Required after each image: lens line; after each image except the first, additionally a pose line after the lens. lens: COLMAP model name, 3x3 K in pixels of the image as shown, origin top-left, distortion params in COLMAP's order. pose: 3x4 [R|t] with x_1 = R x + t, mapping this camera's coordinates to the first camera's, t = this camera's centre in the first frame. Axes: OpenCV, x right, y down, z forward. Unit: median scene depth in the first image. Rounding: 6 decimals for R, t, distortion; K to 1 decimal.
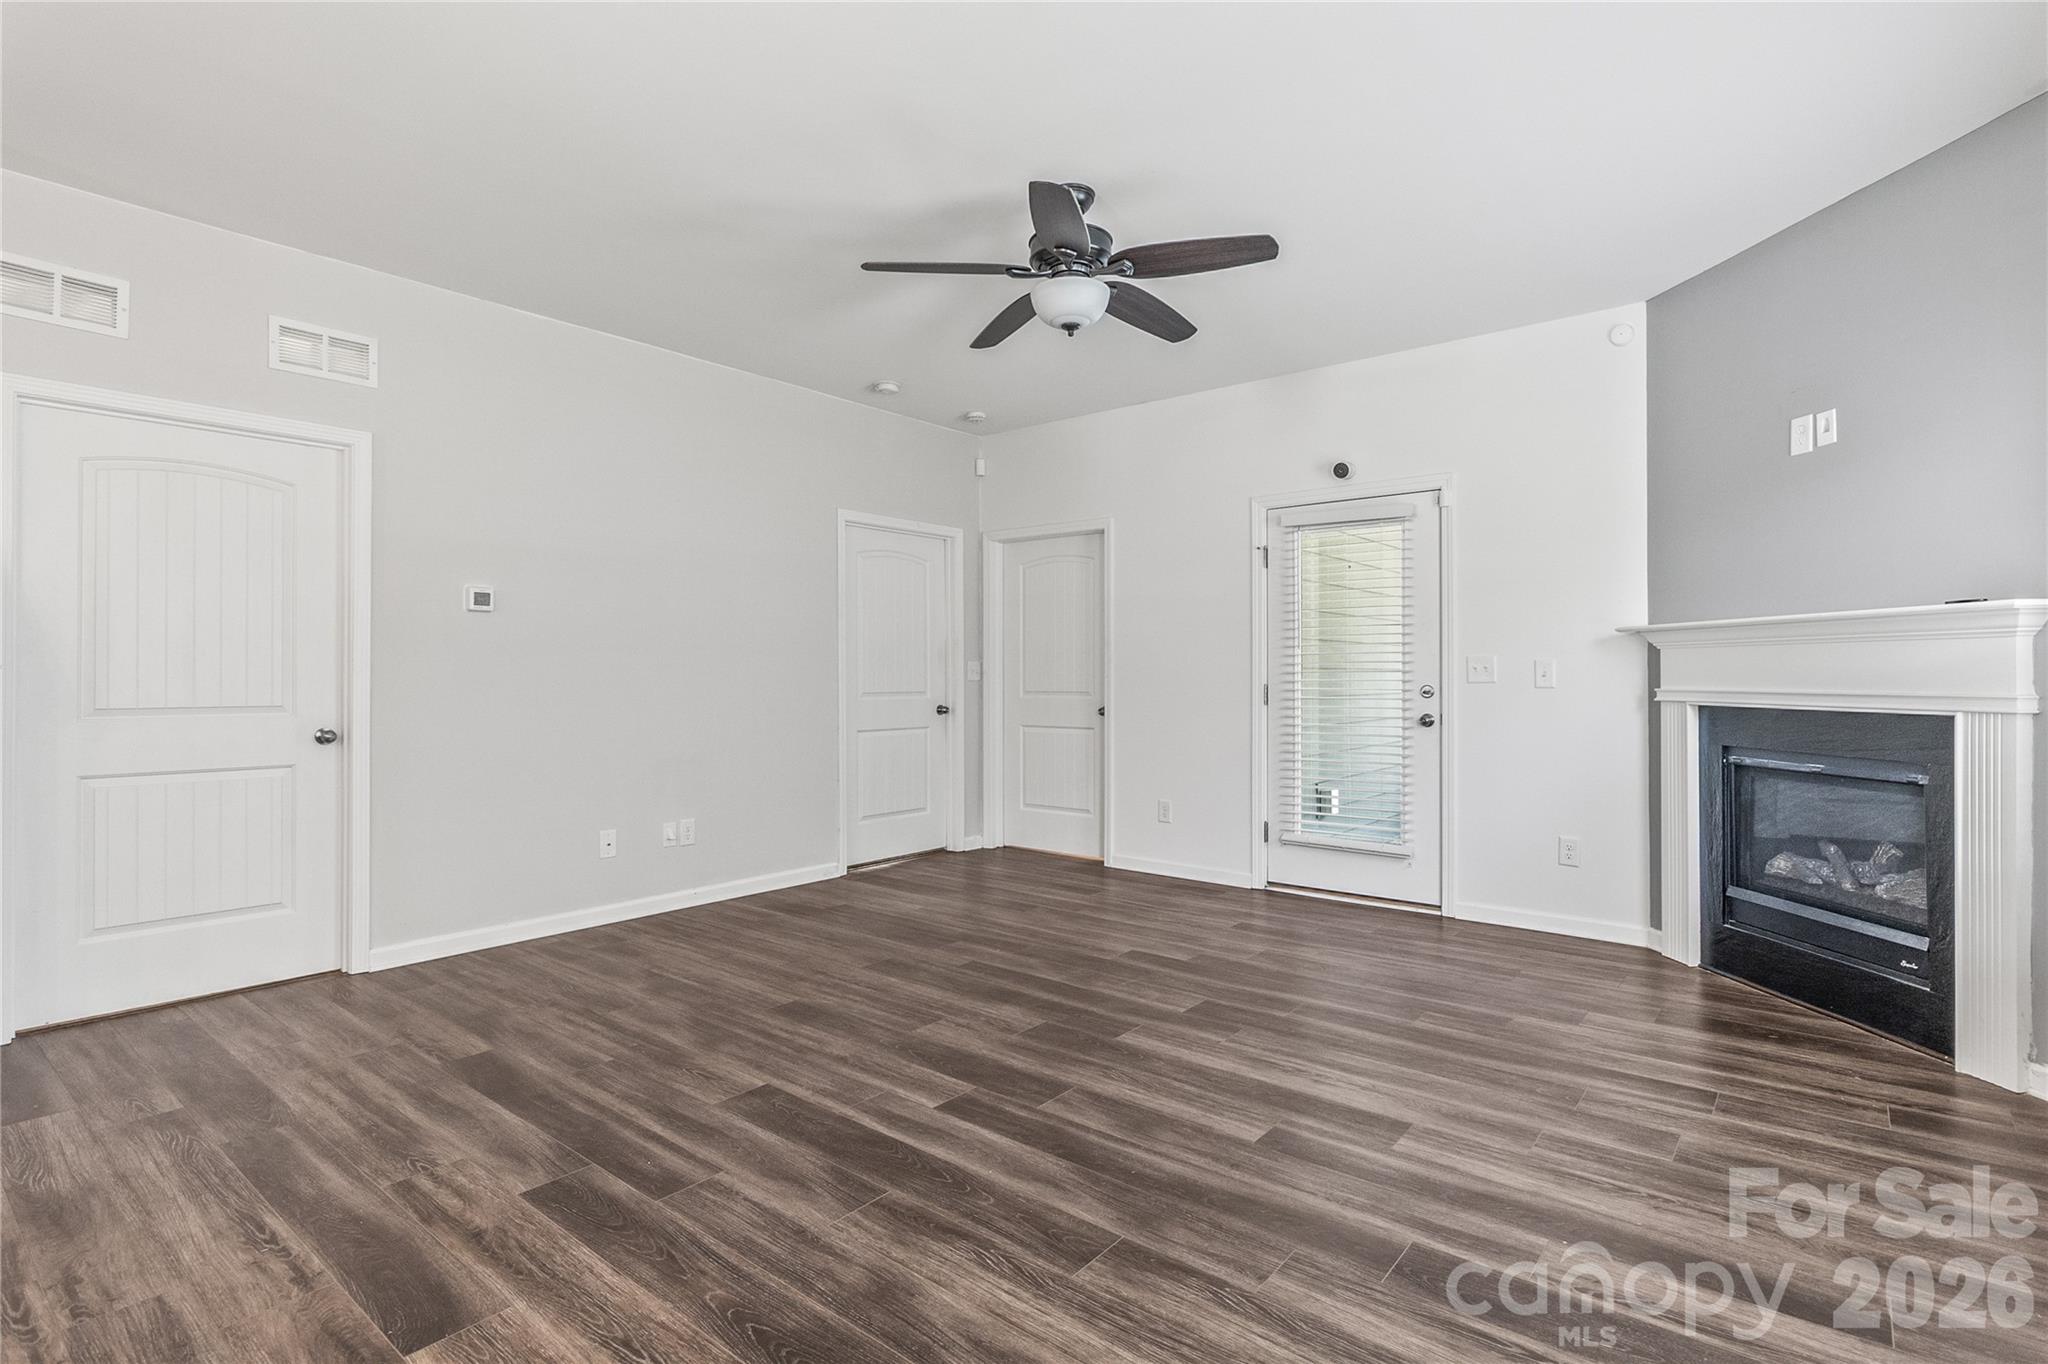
lens RADIAL K [[995.5, 0, 1037.4], [0, 995.5, 671.7], [0, 0, 1]] dist [-0.001539, -0.000267]
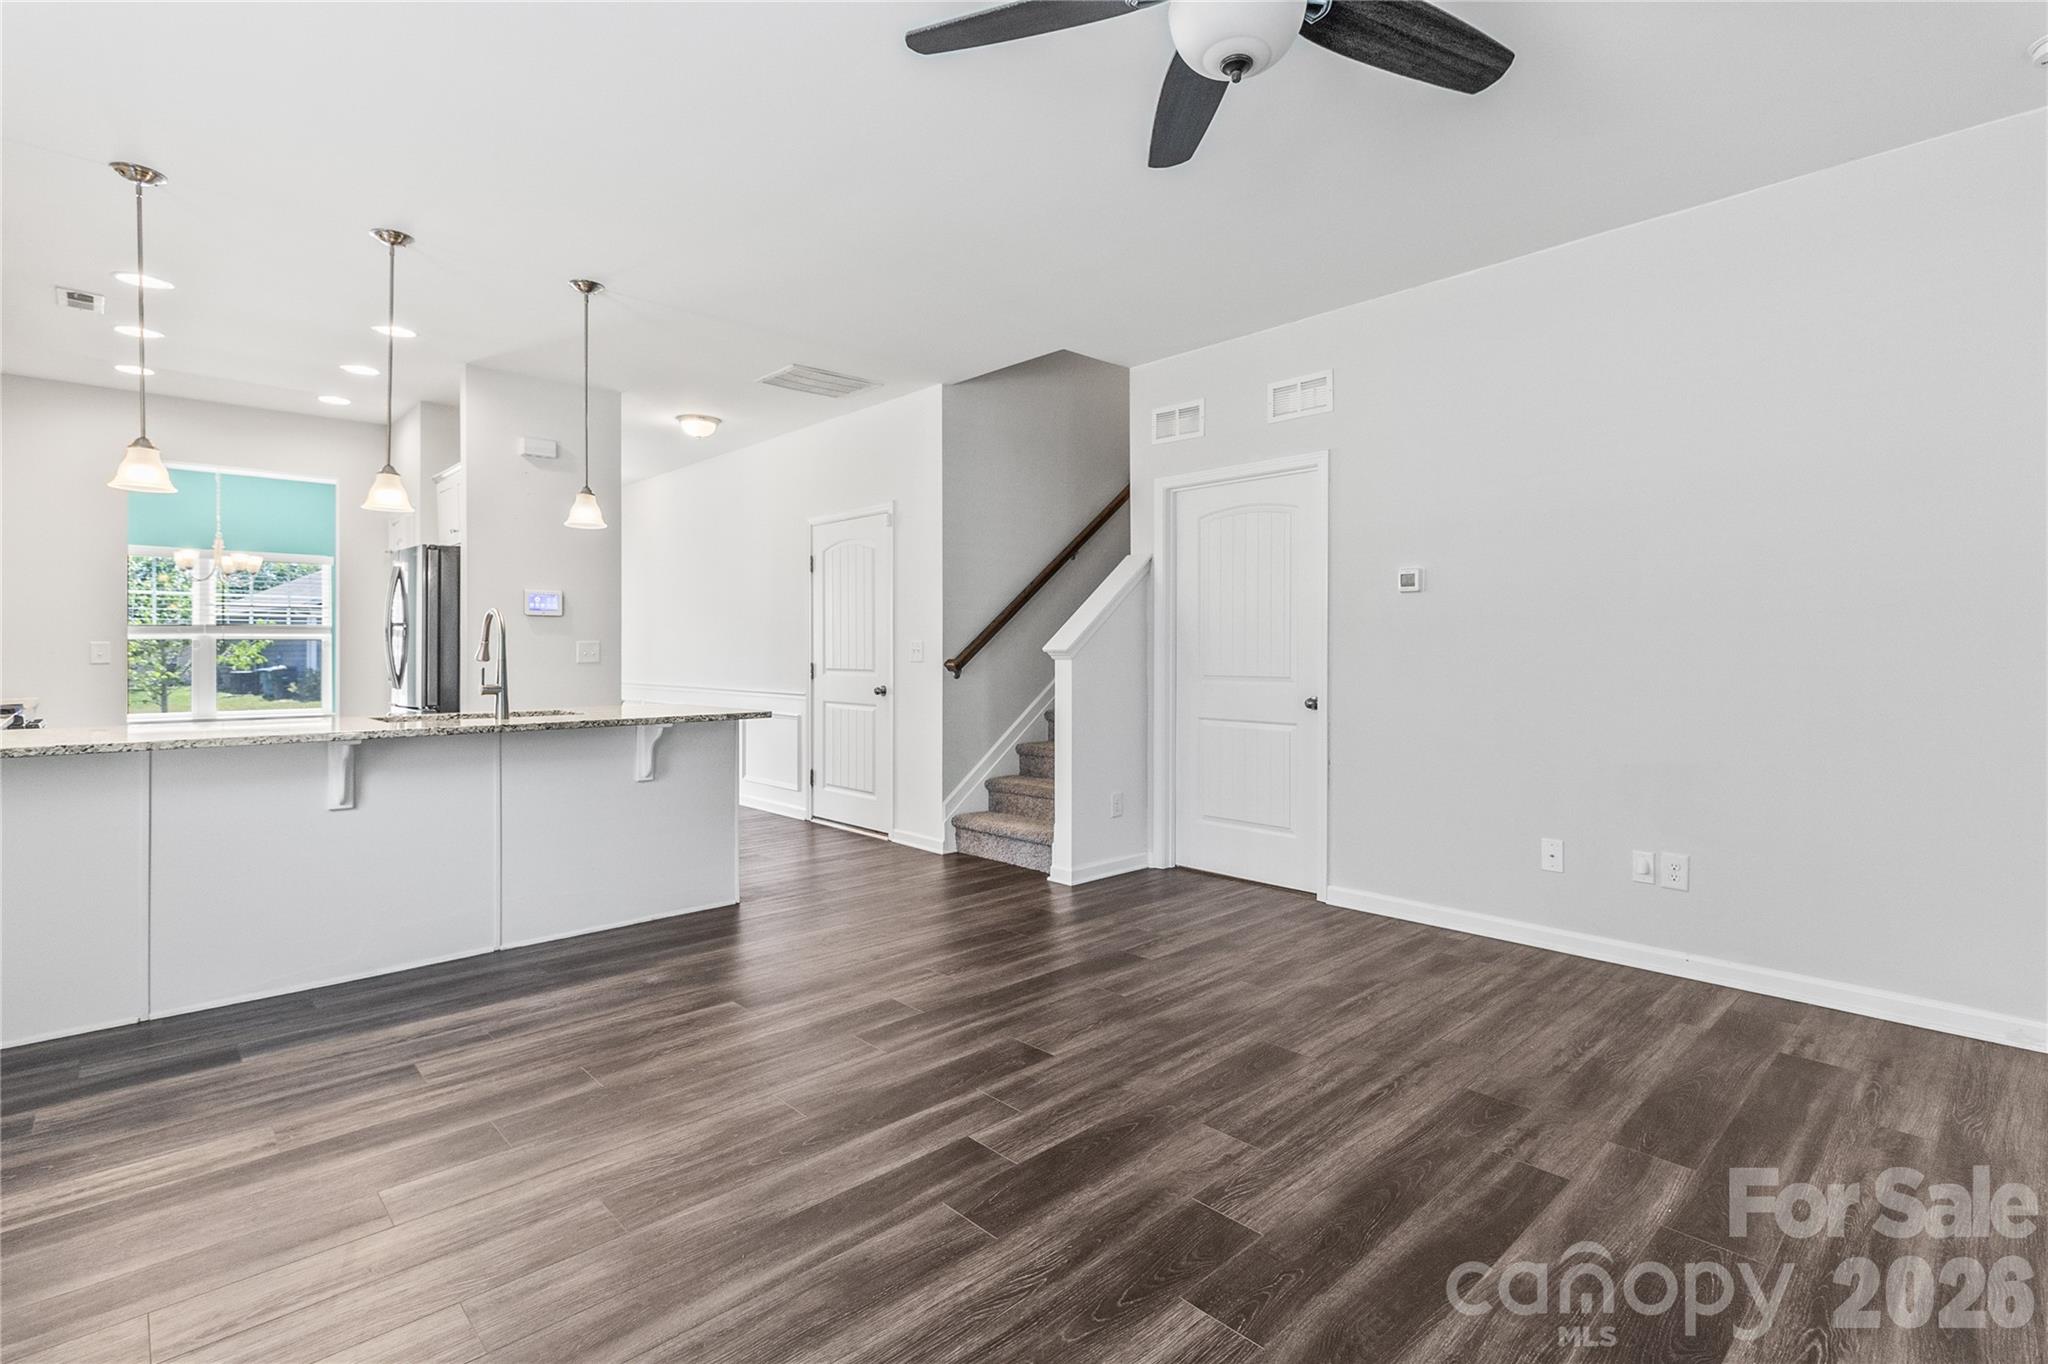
lens RADIAL K [[960.0, 0, 1034.3], [0, 960.0, 649.2], [0, 0, 1]] dist [0.008709, -0.000224]
pose [[-0.127423, -0.002064, -0.991846, 0.565985], [0.004490, 0.999986, -0.002657, -0.000812], [0.991838, -0.004792, -0.127412, 0.881176]]
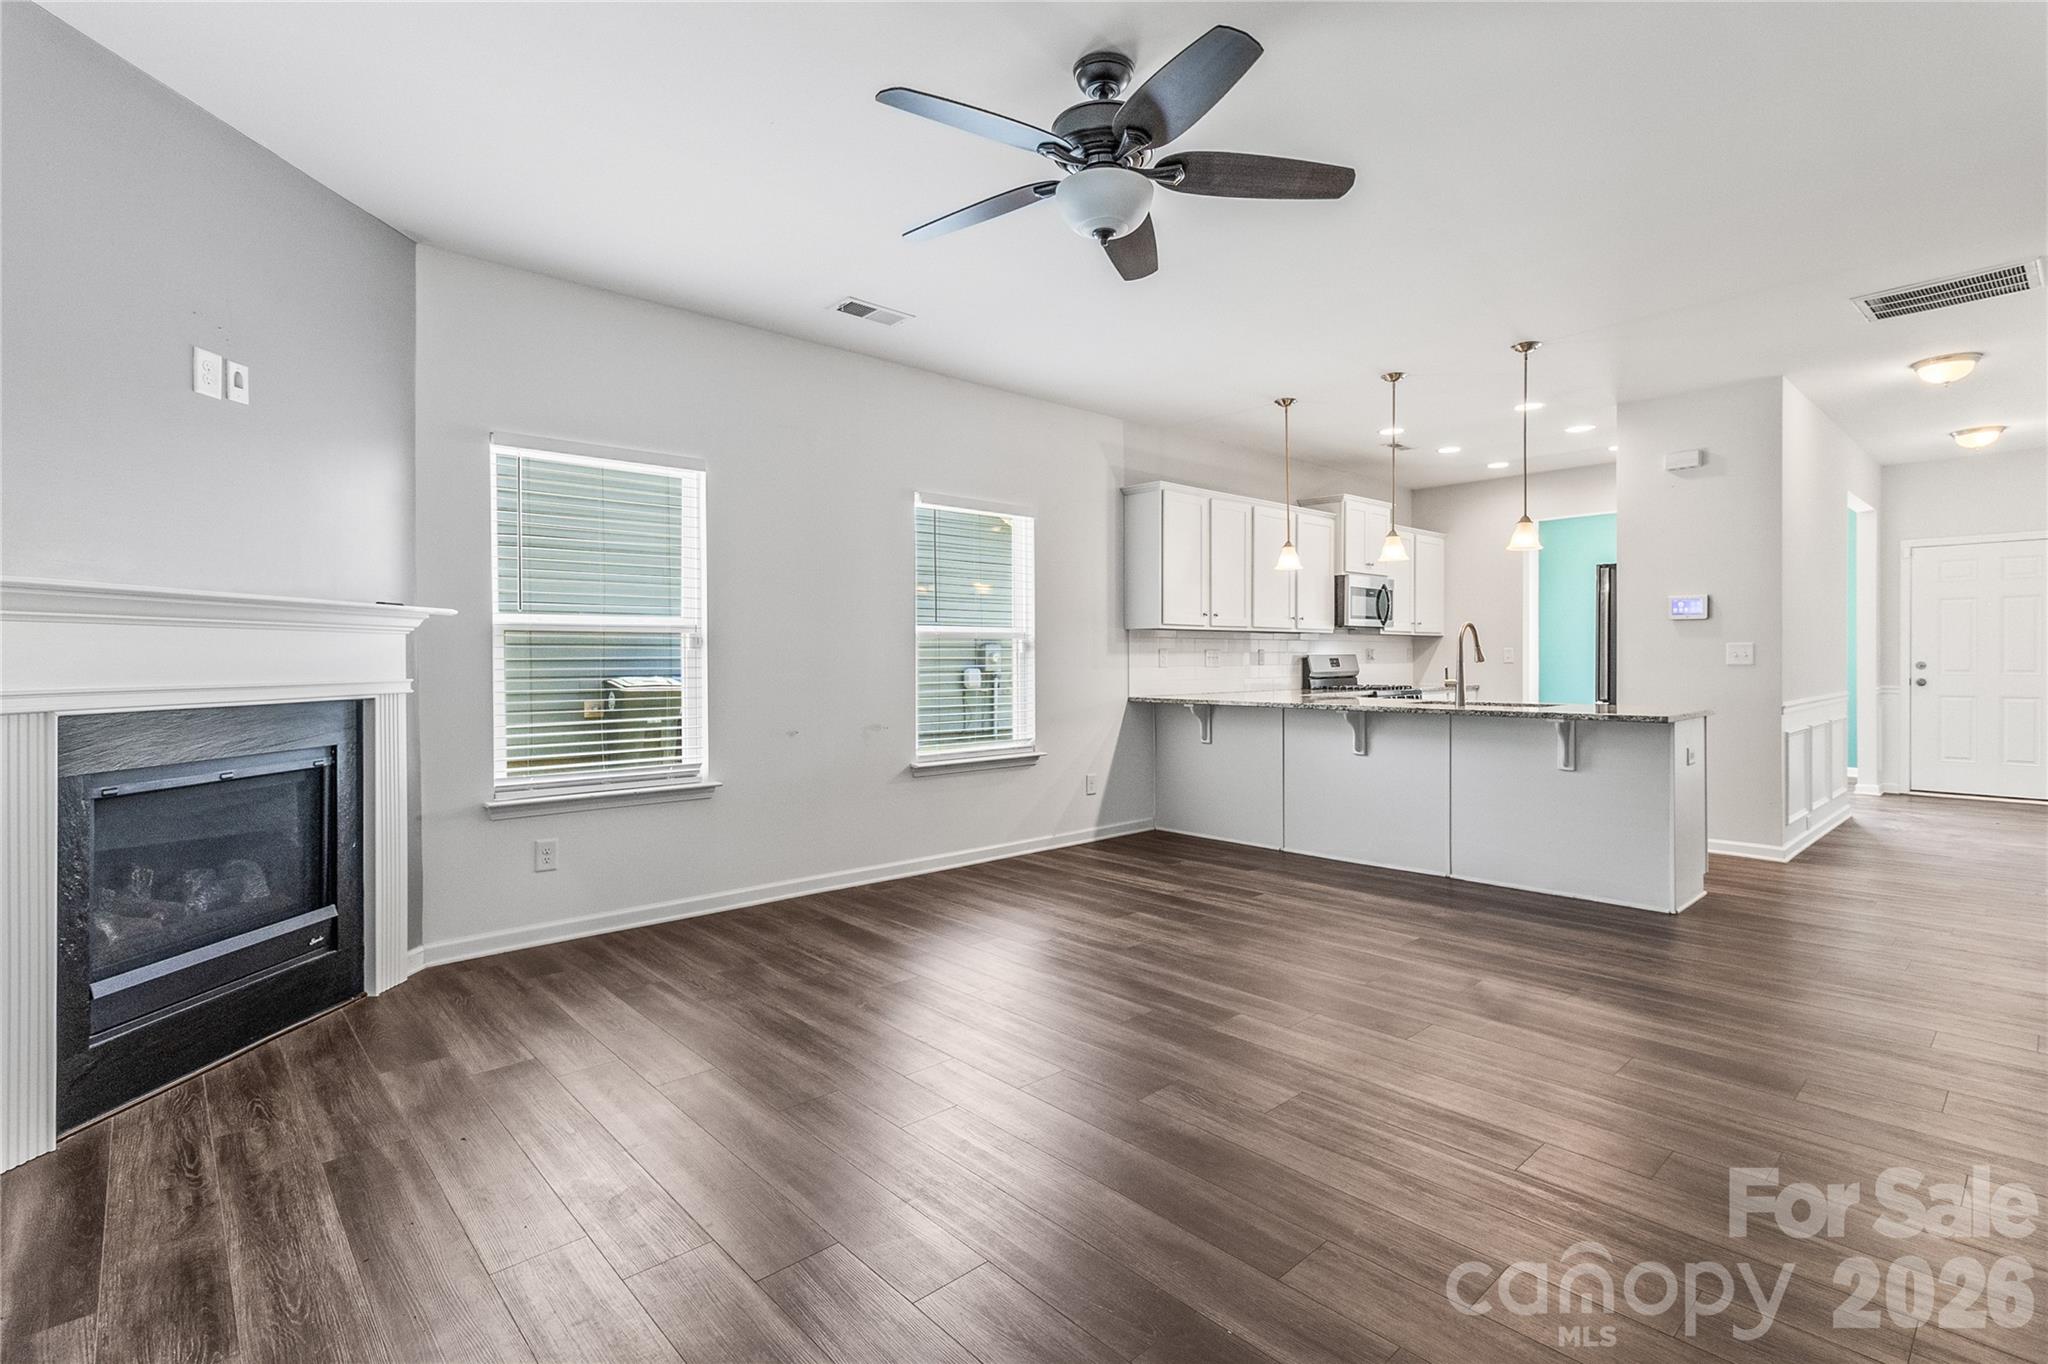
lens RADIAL K [[958.3, 0, 1050.3], [0, 958.3, 659.2], [0, 0, 1]] dist [0.004714, 0.000422]
pose [[-0.991580, 0.004442, 0.129417, -0.021098], [0.004282, 0.999990, -0.001510, 0.002542], [-0.129423, -0.000943, -0.991589, 1.652565]]
